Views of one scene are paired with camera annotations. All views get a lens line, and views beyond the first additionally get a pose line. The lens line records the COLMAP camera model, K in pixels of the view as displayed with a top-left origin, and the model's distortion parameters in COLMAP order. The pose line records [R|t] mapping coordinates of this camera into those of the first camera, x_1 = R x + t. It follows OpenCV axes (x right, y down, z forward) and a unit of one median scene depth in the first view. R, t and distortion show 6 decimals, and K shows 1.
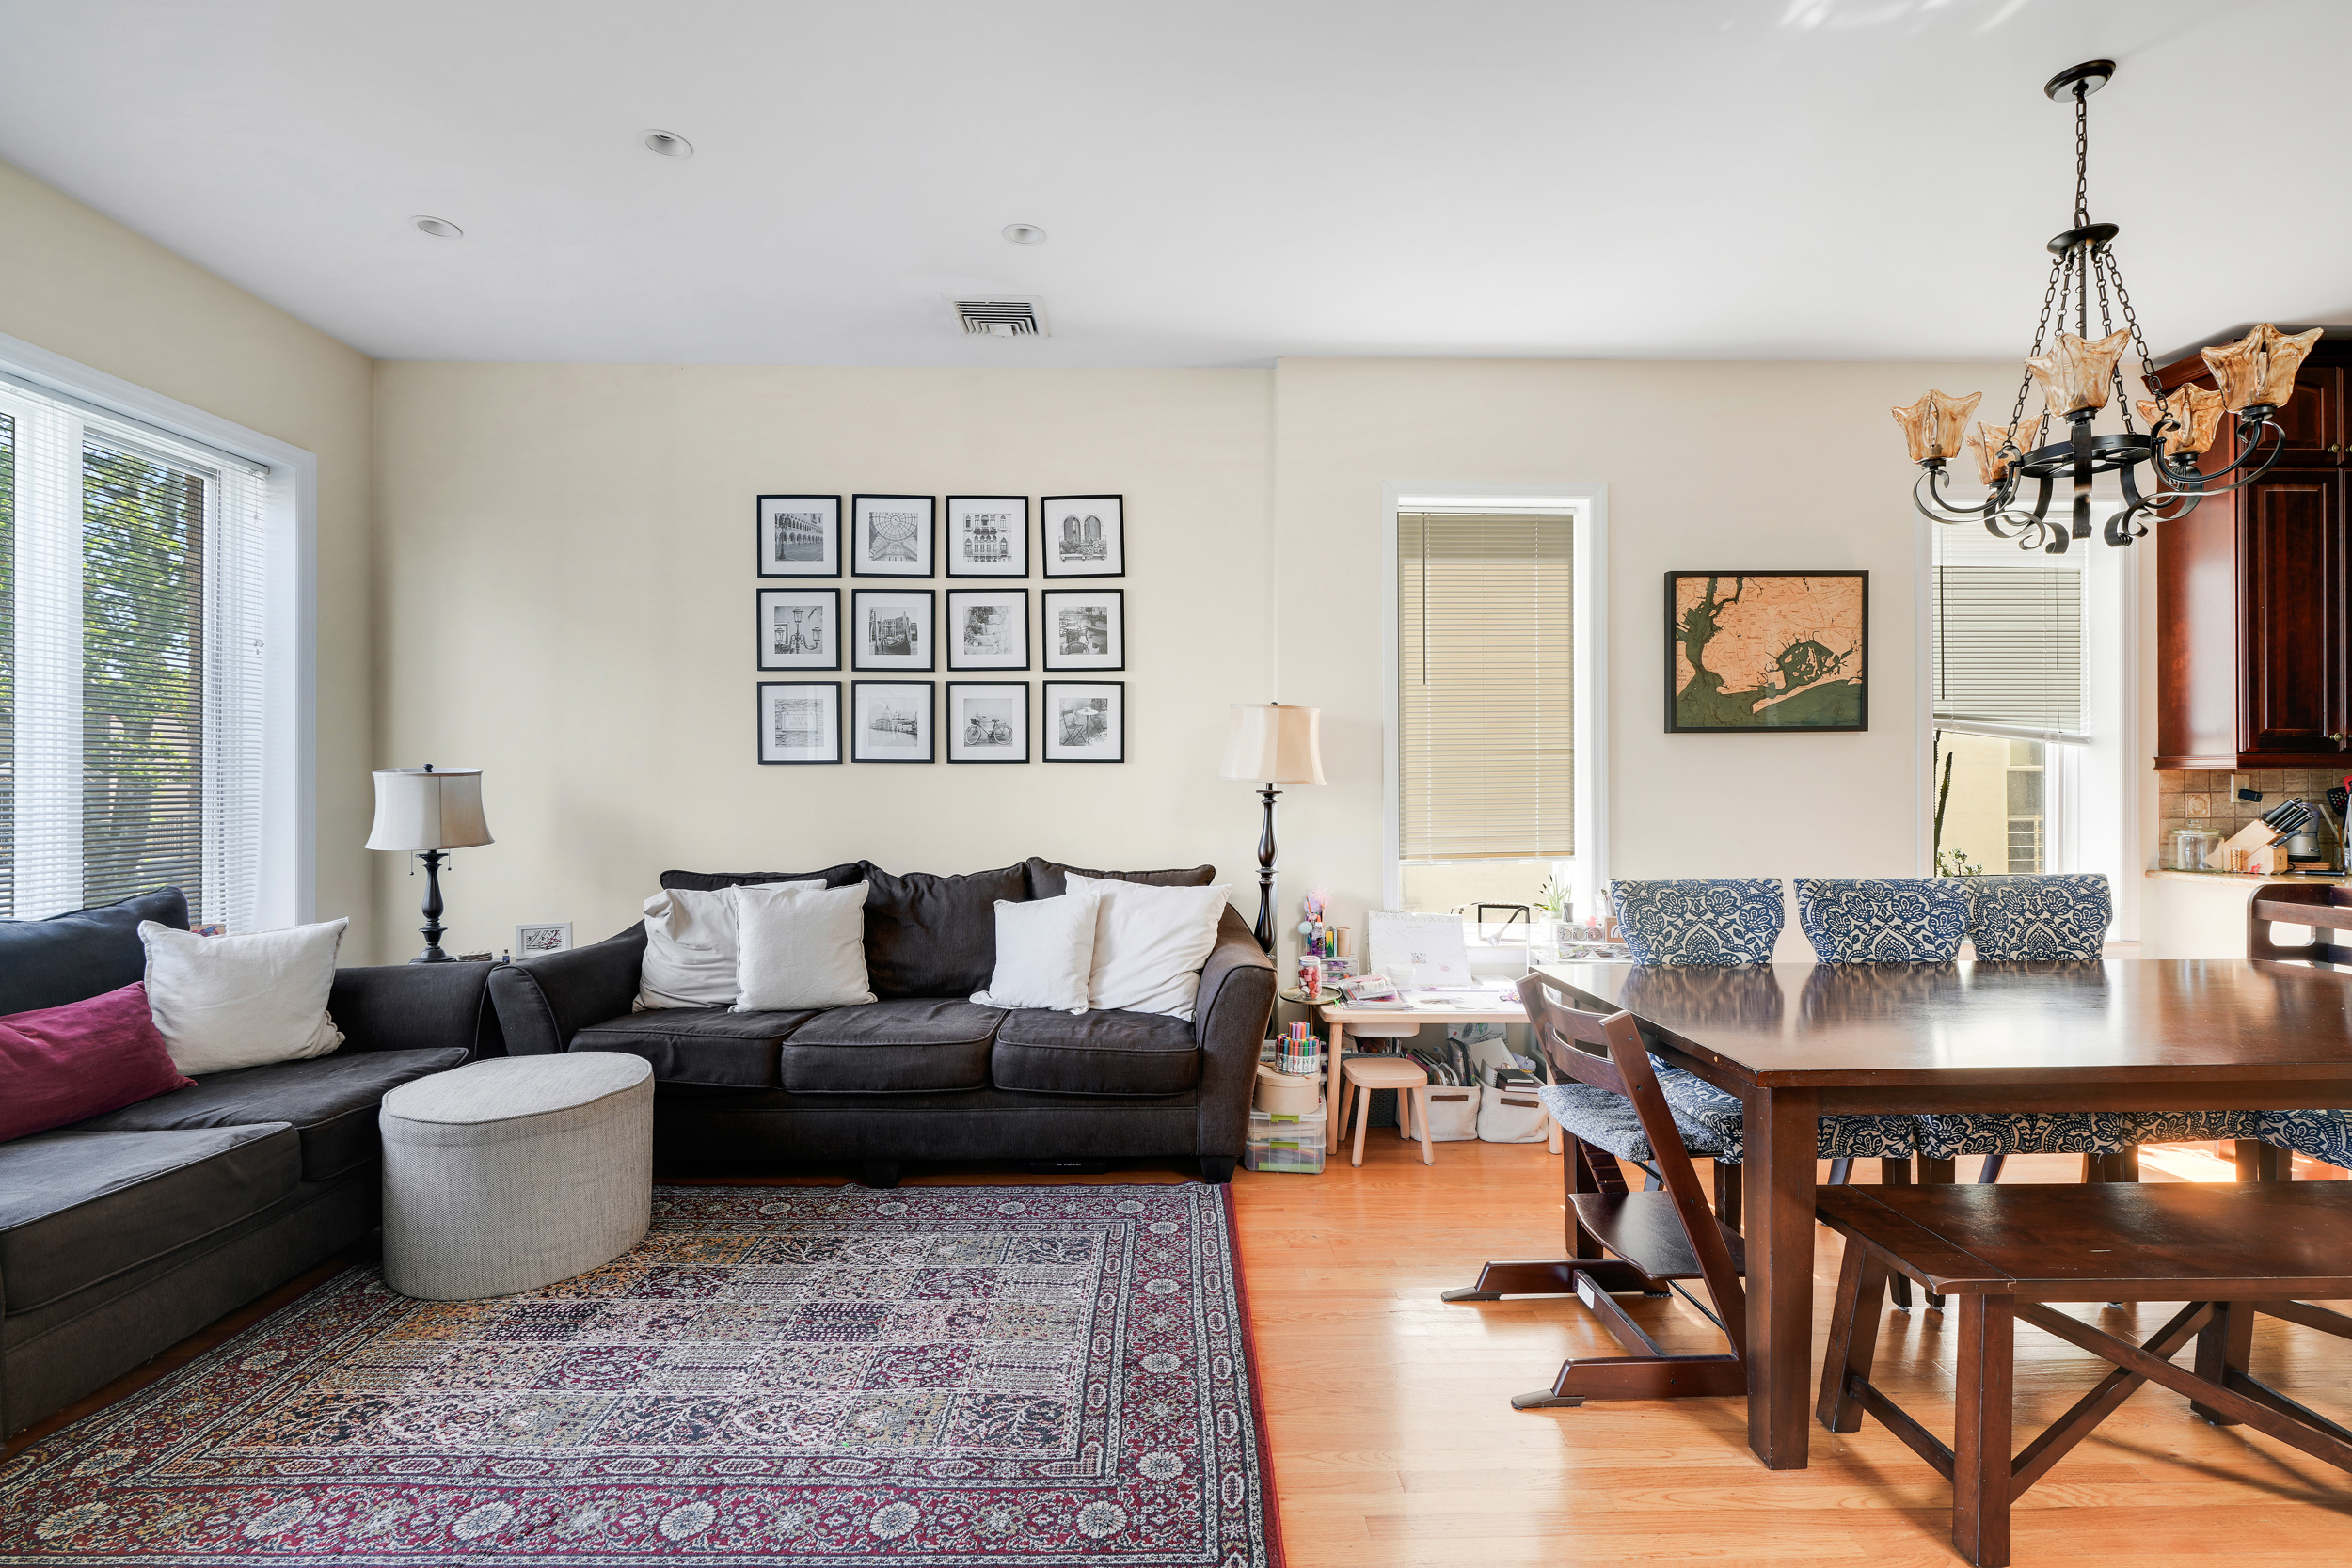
lens RADIAL K [[1049.6, 0, 1182.9], [0, 1049.6, 777.4], [0, 0, 1]] dist [0.002154, 0.000368]
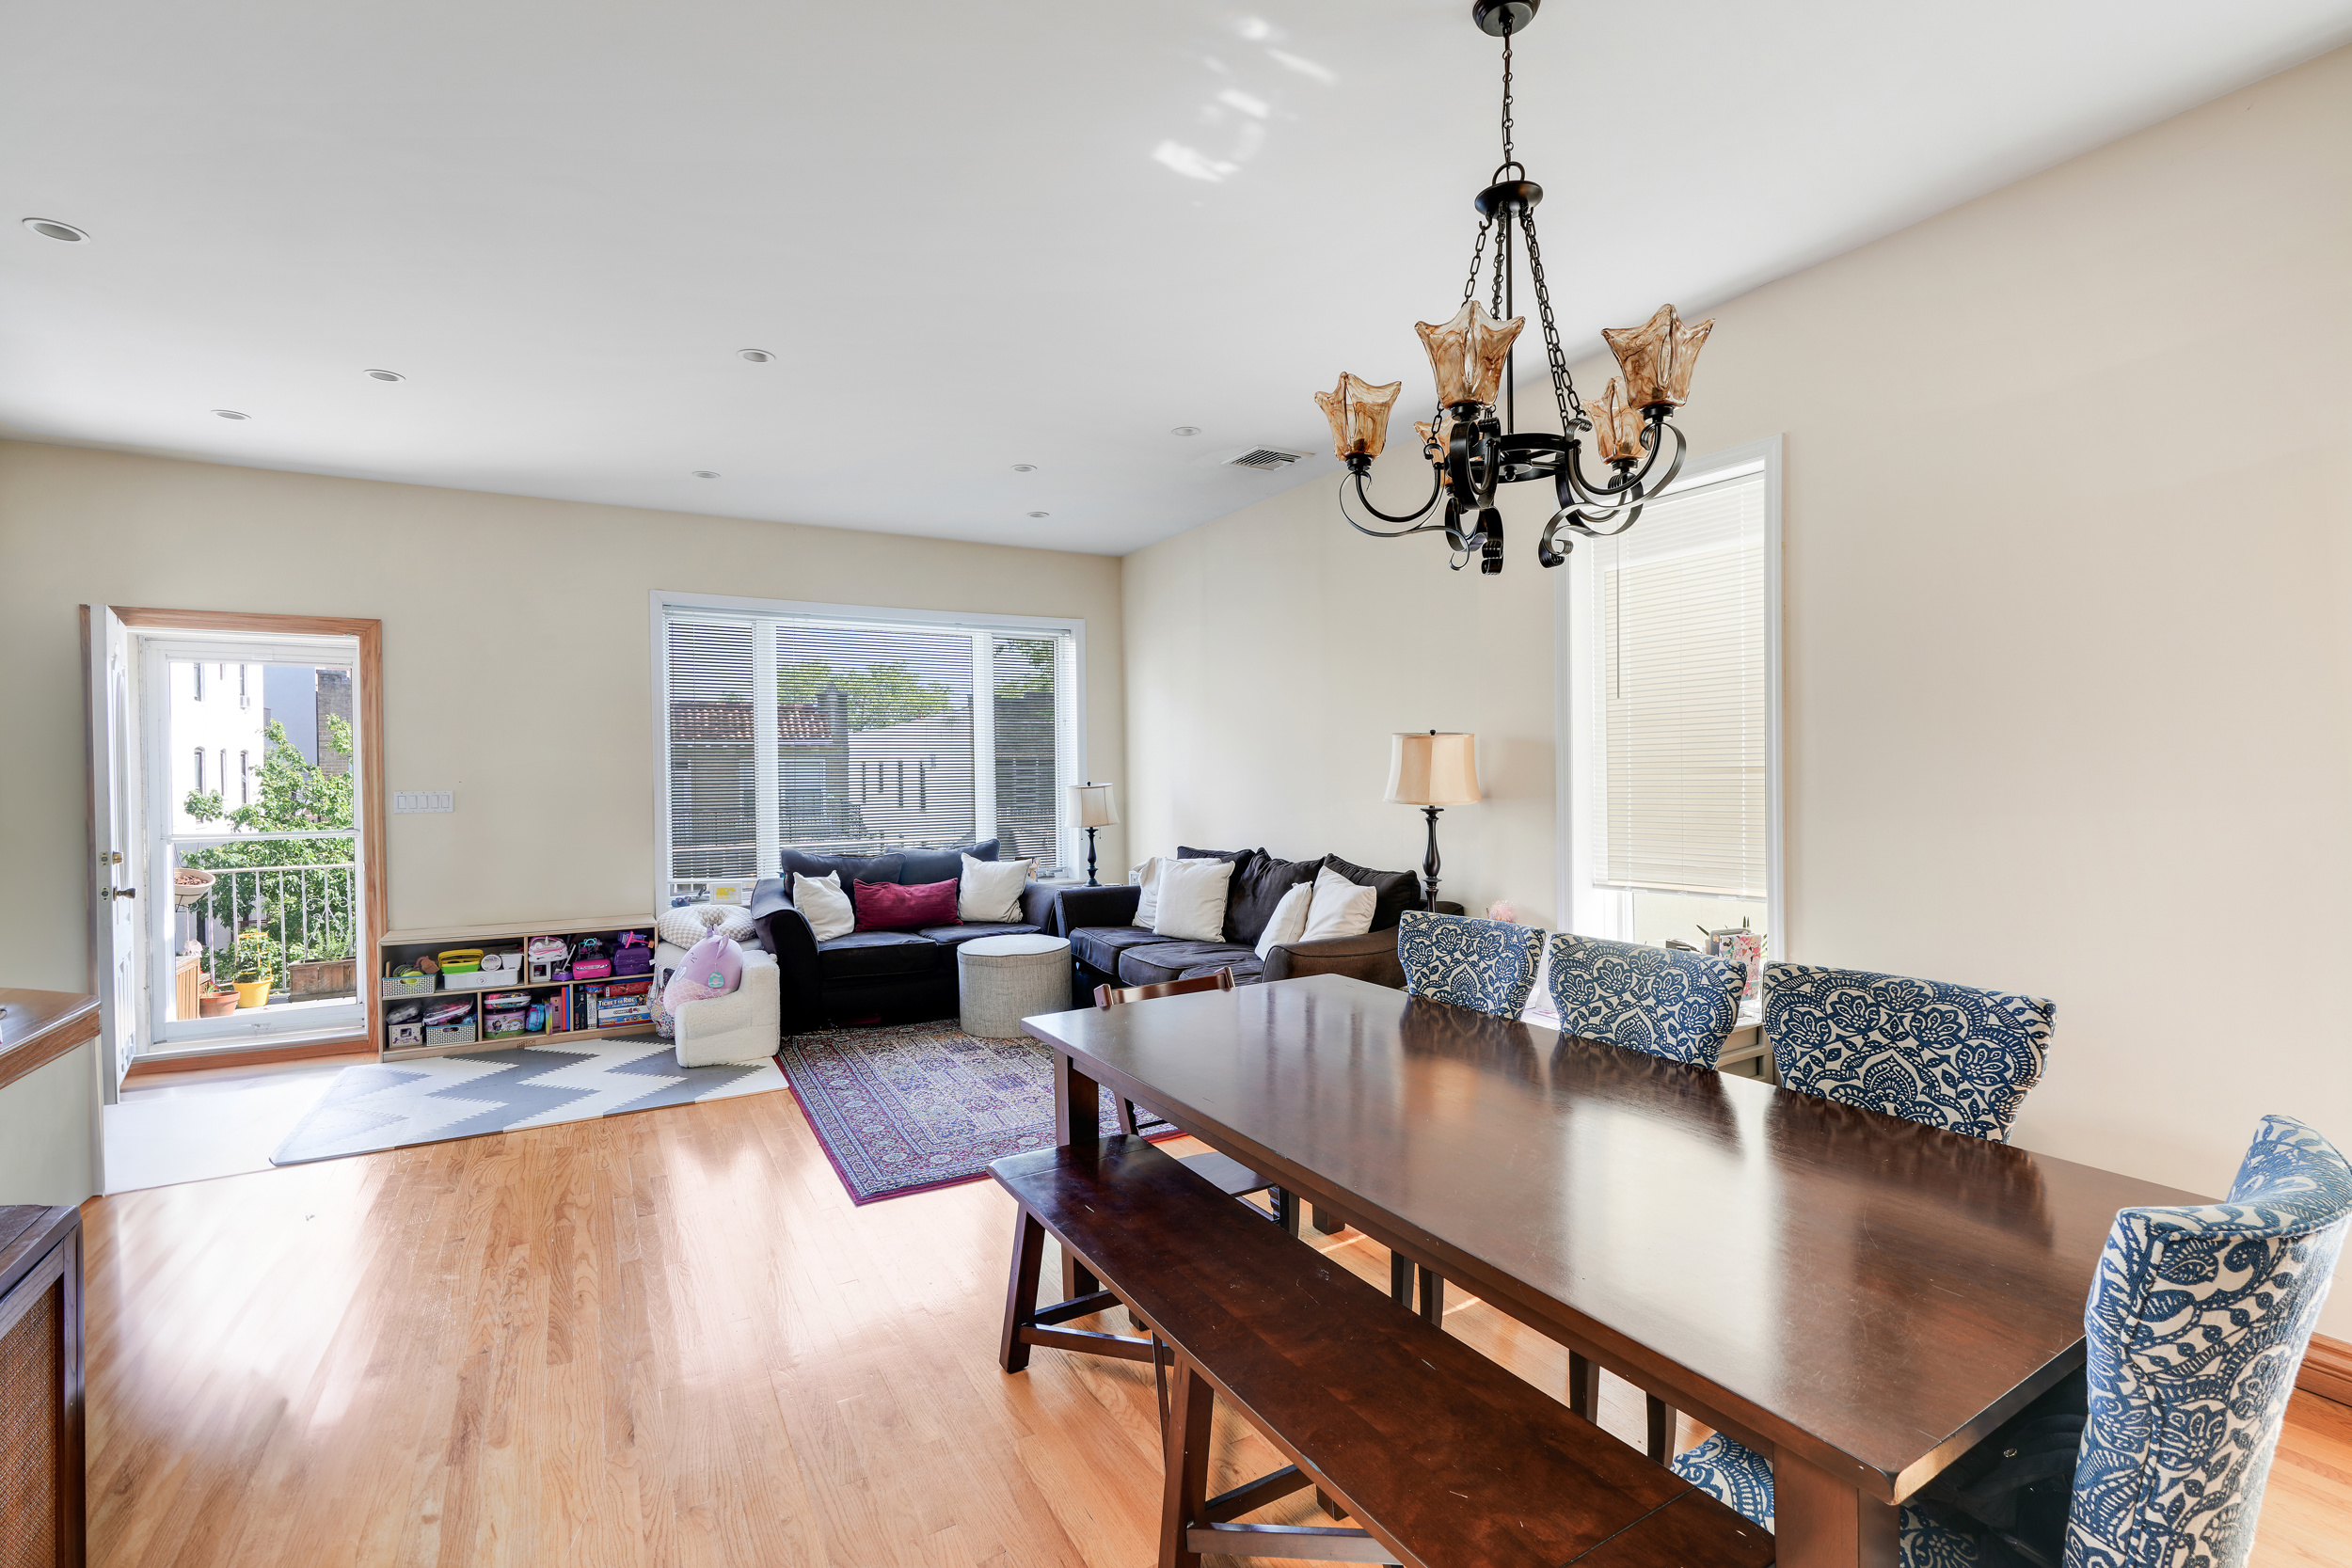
lens RADIAL K [[1049.6, 0, 1172.5], [0, 1049.6, 784.2], [0, 0, 1]] dist [0.002154, 0.000368]
pose [[0.476398, 0.011762, -0.879151, 1.272468], [0.016890, 0.999604, 0.022526, -0.058494], [0.879067, -0.025580, 0.476011, 0.304613]]
